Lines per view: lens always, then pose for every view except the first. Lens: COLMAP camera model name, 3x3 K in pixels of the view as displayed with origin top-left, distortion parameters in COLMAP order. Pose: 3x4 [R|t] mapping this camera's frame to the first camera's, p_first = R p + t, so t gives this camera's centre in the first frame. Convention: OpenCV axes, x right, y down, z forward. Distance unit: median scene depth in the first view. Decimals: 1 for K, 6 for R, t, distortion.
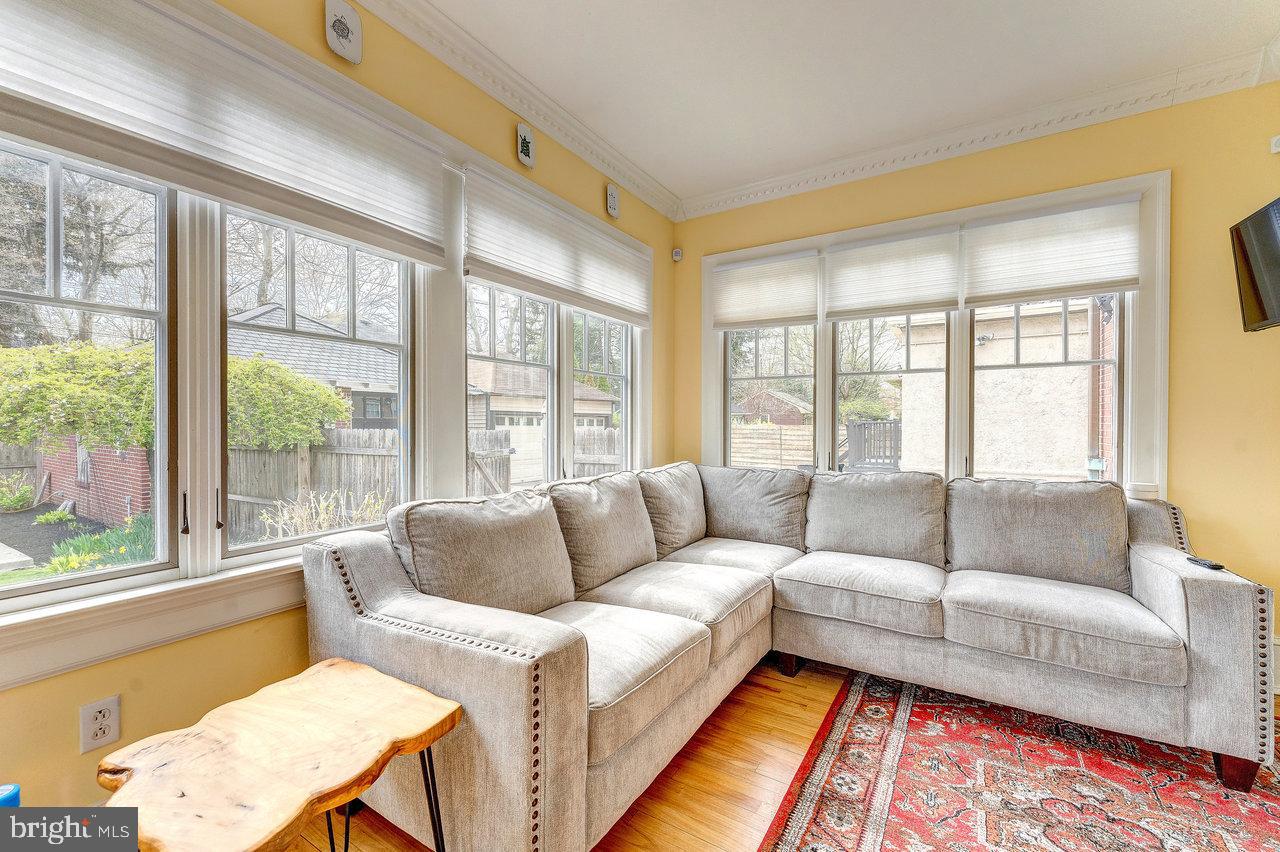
lens RADIAL K [[518.6, 0, 623.8], [0, 518.6, 418.3], [0, 0, 1]] dist [0.000214, 0.000674]
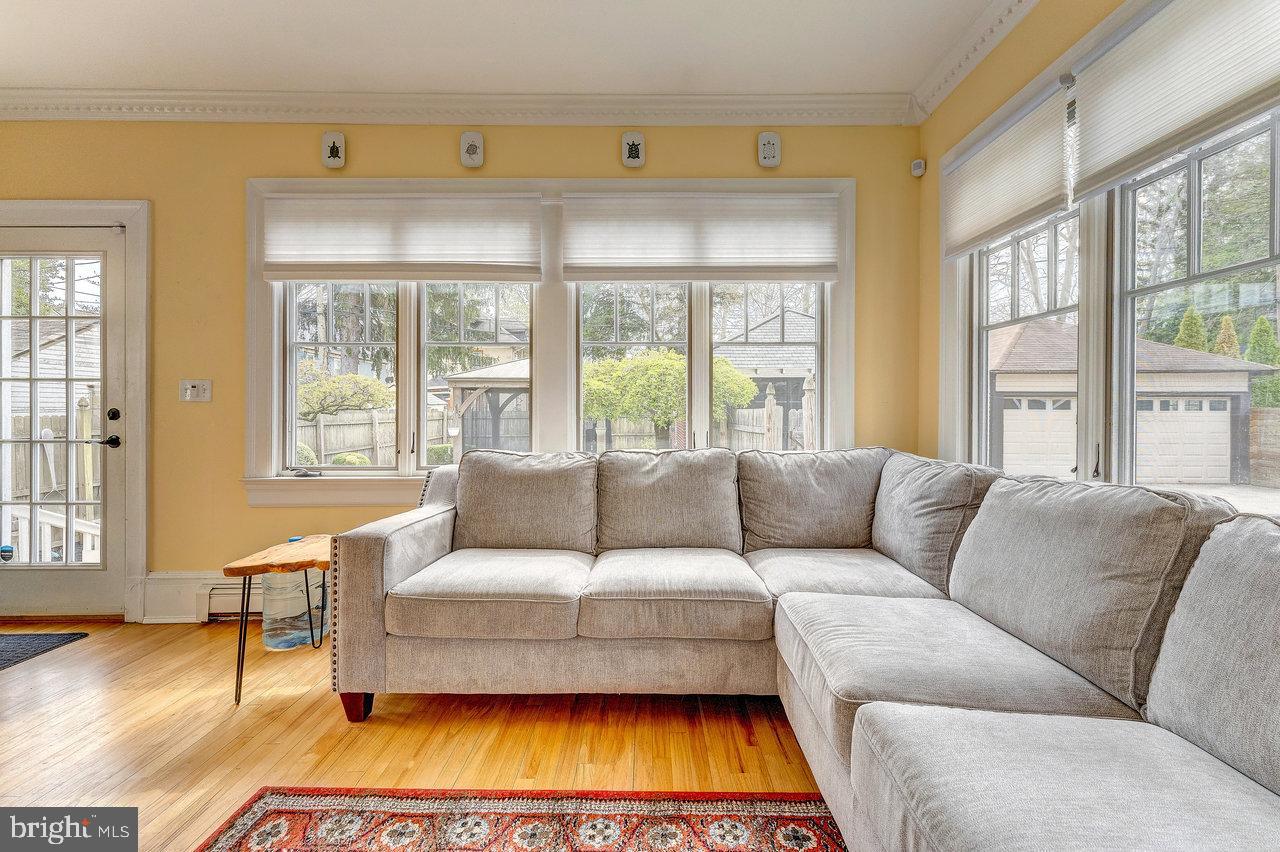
lens RADIAL K [[509.0, 0, 644.1], [0, 509.0, 406.6], [0, 0, 1]] dist [-0.000299, 0.000144]
pose [[0.545408, -0.004697, -0.838158, 0.770243], [0.007750, 0.999970, -0.000560, 0.031447], [0.838135, -0.006190, 0.545428, 0.430774]]
